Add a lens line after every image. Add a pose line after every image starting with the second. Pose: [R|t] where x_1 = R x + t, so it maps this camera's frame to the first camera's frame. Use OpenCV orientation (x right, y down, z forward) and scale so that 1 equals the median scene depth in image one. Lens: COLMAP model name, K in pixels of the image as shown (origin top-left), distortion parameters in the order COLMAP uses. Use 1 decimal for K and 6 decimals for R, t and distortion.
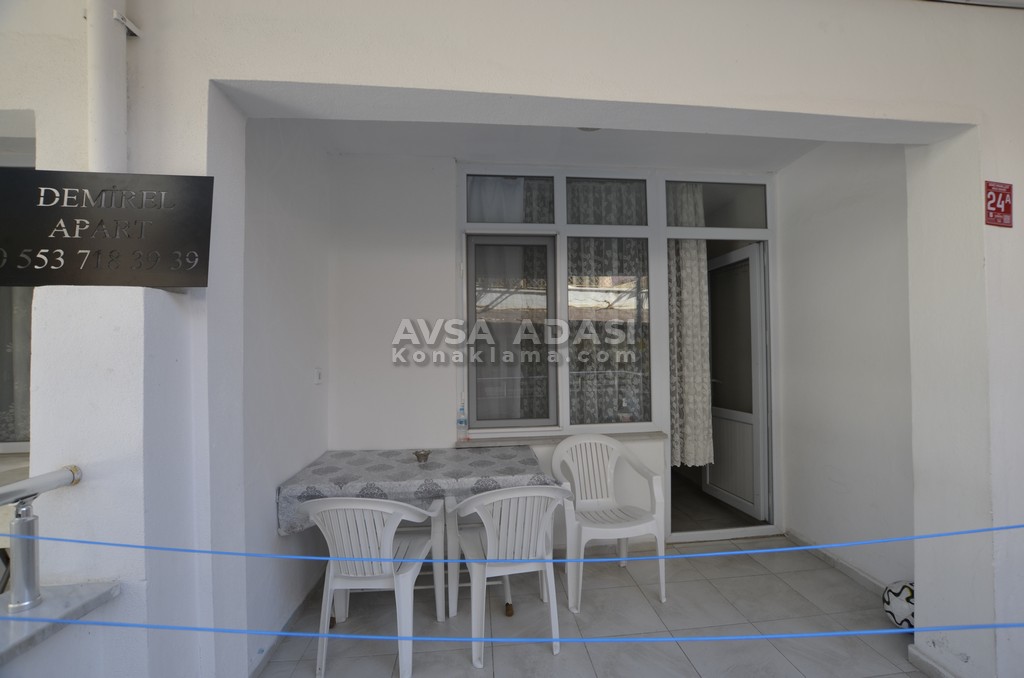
lens RADIAL K [[448.5, 0, 528.2], [0, 448.5, 340.9], [0, 0, 1]] dist [-0.029085, 0.005595]
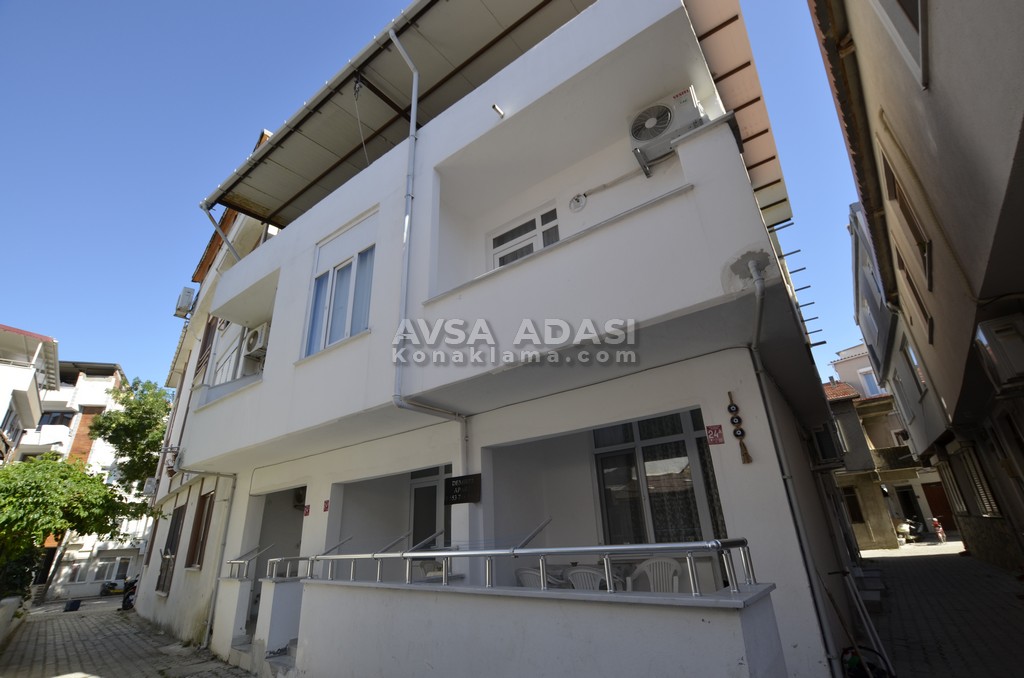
lens RADIAL K [[448.5, 0, 528.2], [0, 448.5, 340.9], [0, 0, 1]] dist [-0.029085, 0.005595]
pose [[0.748454, -0.290280, -0.596284, 1.016471], [0.062885, 0.926132, -0.371921, 0.029489], [0.660199, 0.240868, 0.711421, -0.818370]]
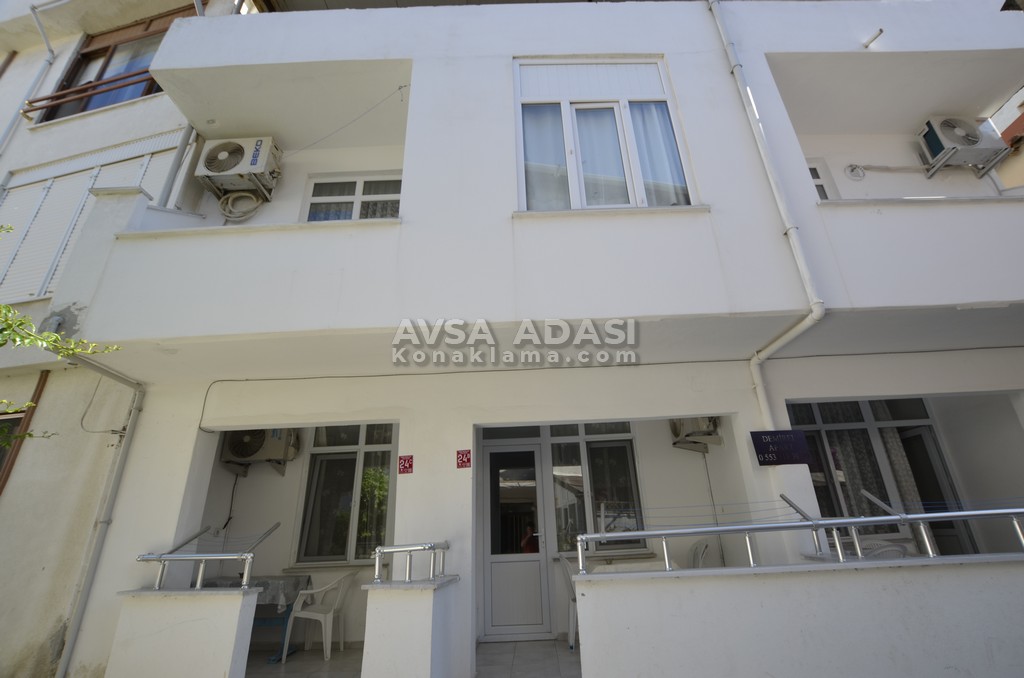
lens RADIAL K [[448.5, 0, 528.2], [0, 448.5, 340.9], [0, 0, 1]] dist [-0.029085, 0.005595]
pose [[0.993089, -0.068704, -0.095156, -0.973399], [0.029054, 0.929432, -0.367849, 0.074377], [0.113714, 0.362542, 0.925004, -1.055191]]
